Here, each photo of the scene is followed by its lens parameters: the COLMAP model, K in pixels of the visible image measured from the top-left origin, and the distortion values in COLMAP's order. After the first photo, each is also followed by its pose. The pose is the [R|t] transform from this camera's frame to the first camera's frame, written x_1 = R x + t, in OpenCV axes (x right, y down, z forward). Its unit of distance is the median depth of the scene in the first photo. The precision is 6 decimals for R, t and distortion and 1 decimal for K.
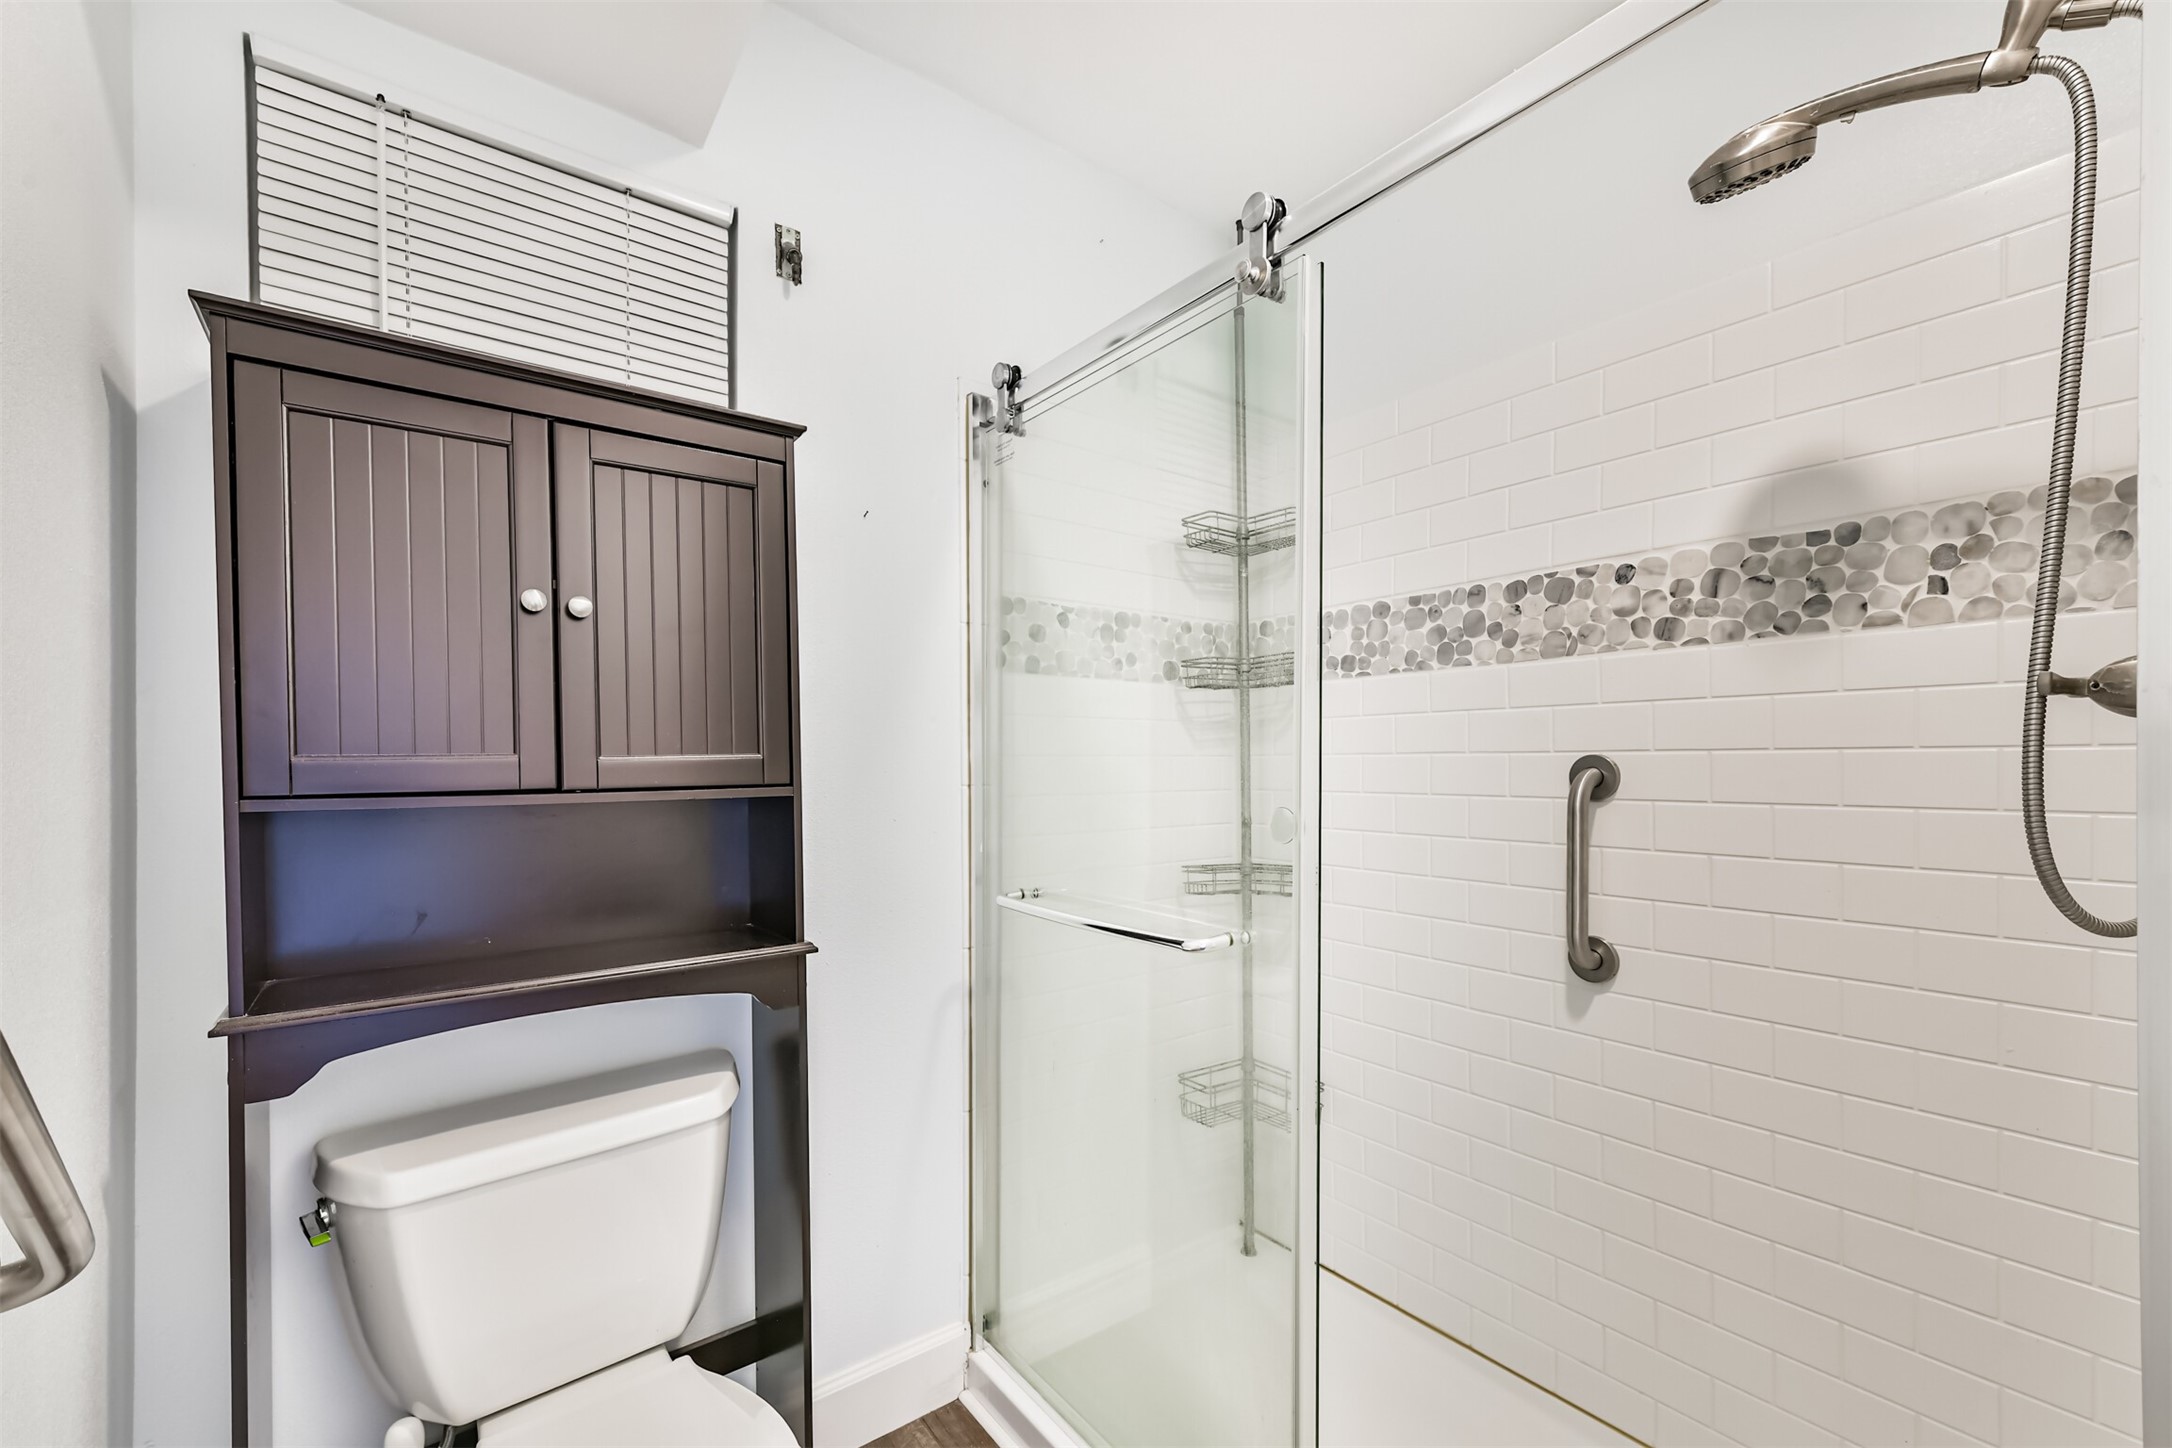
lens RADIAL K [[872.3, 0, 1086.4], [0, 872.3, 754.6], [0, 0, 1]] dist [0.000106, -0.000295]
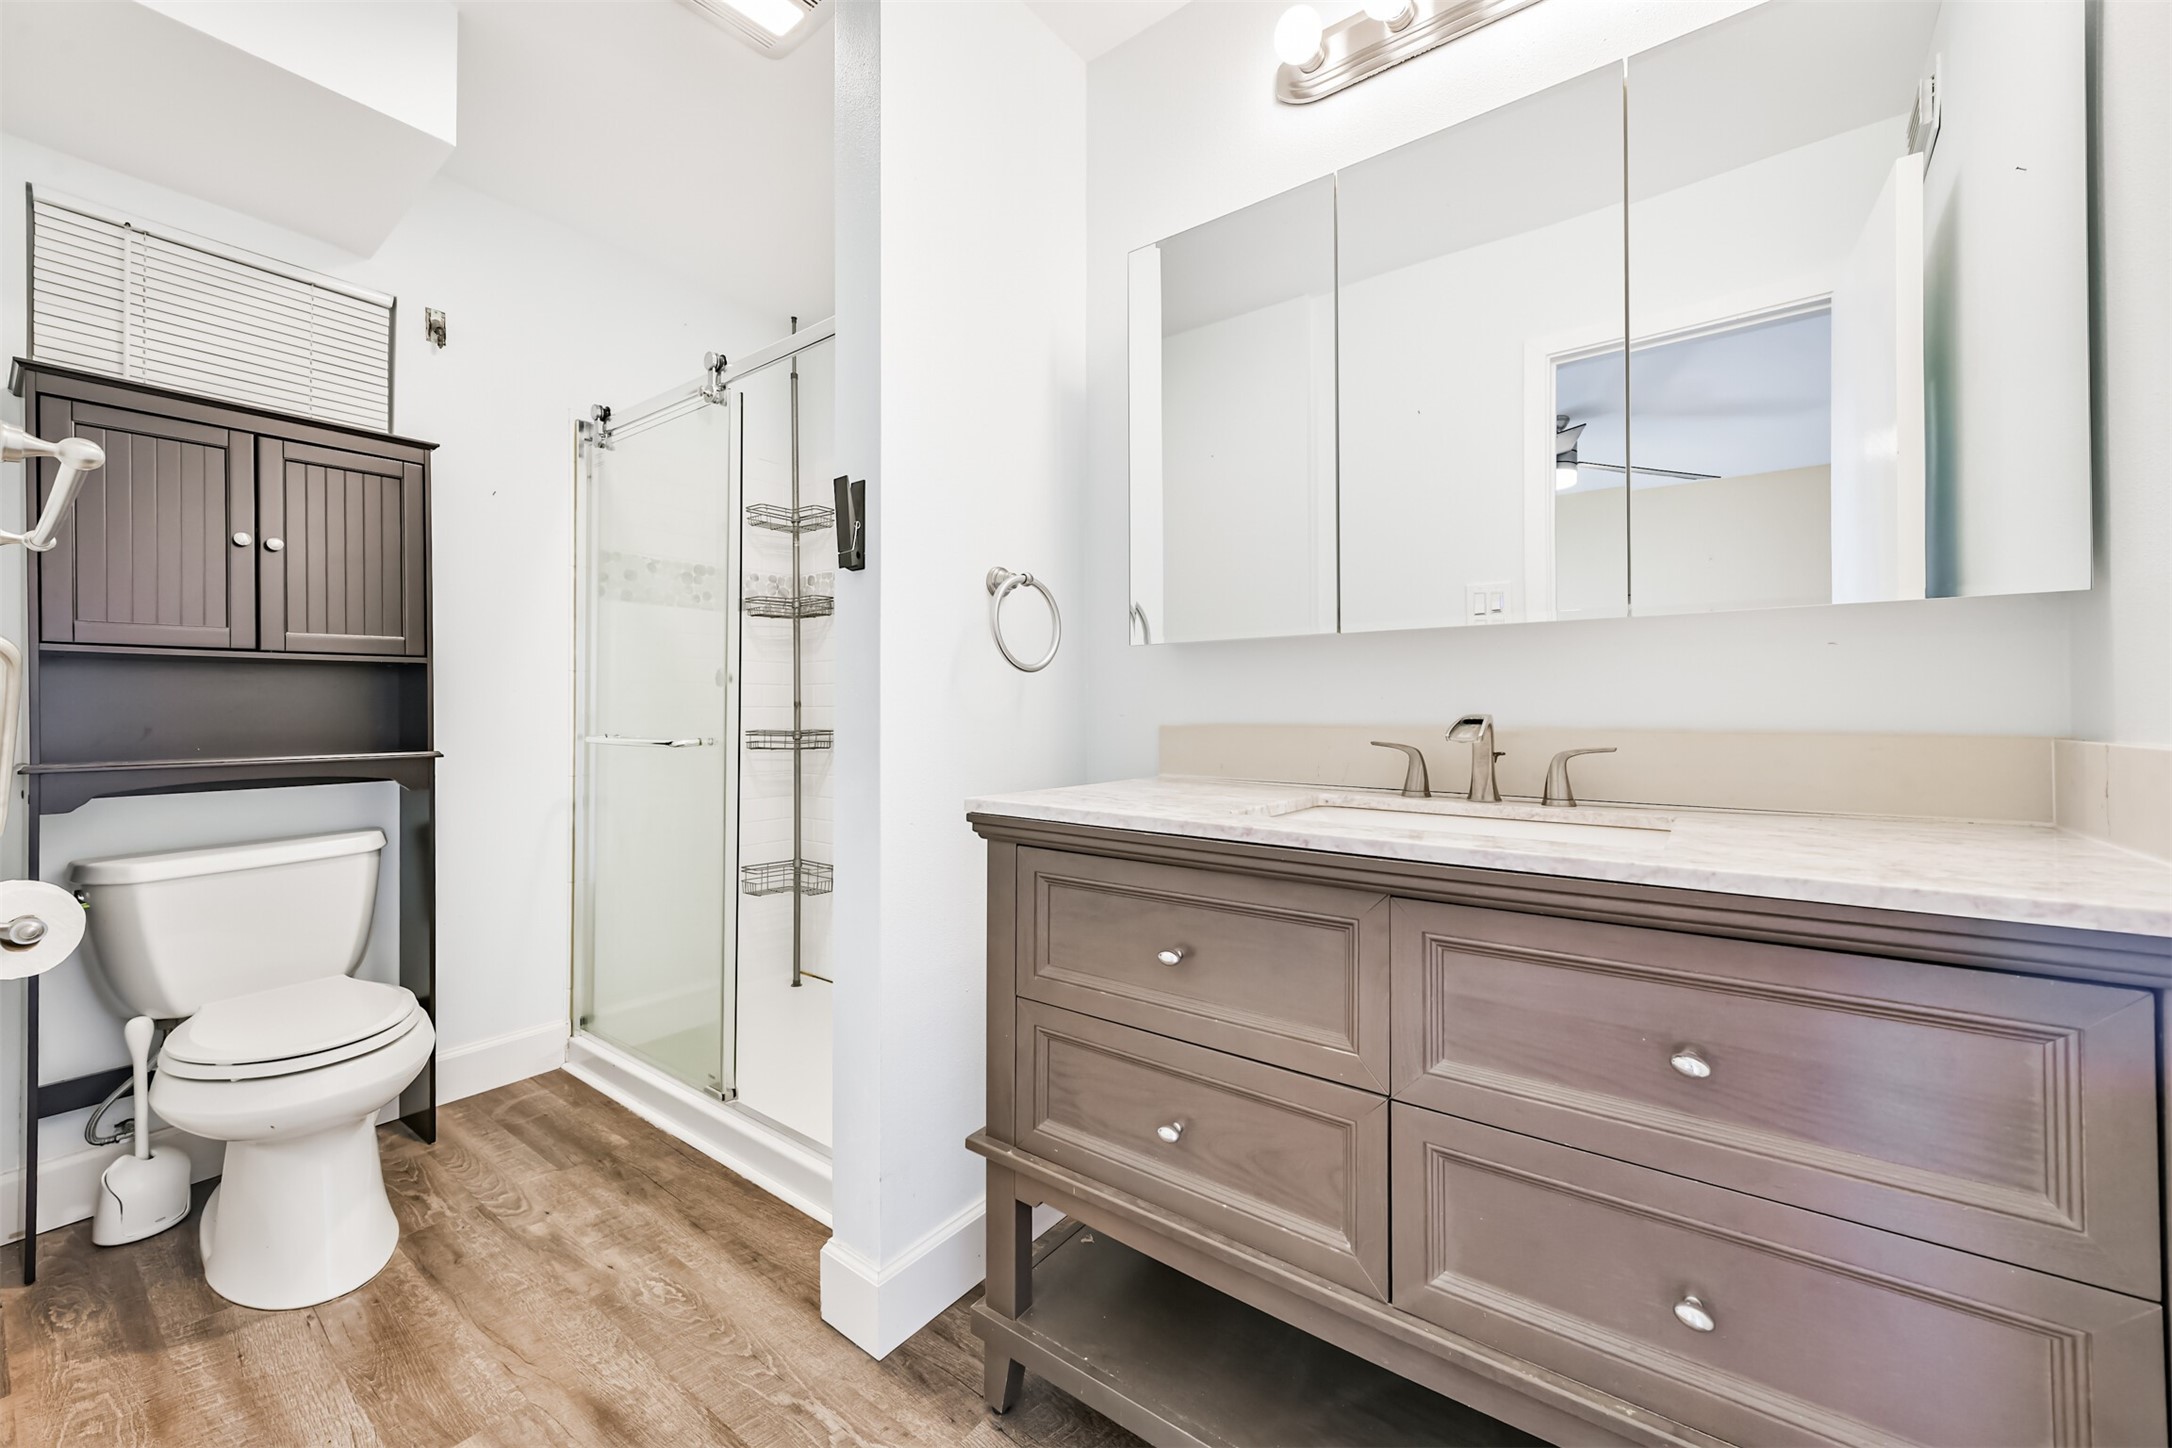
lens RADIAL K [[830.1, 0, 1091.0], [0, 830.1, 699.0], [0, 0, 1]] dist [0.000893, 0.000184]
pose [[0.962698, 0.008520, 0.270444, 0.461322], [-0.005962, 0.999929, -0.010282, 0.125034], [-0.270512, 0.008286, 0.962681, -0.881862]]
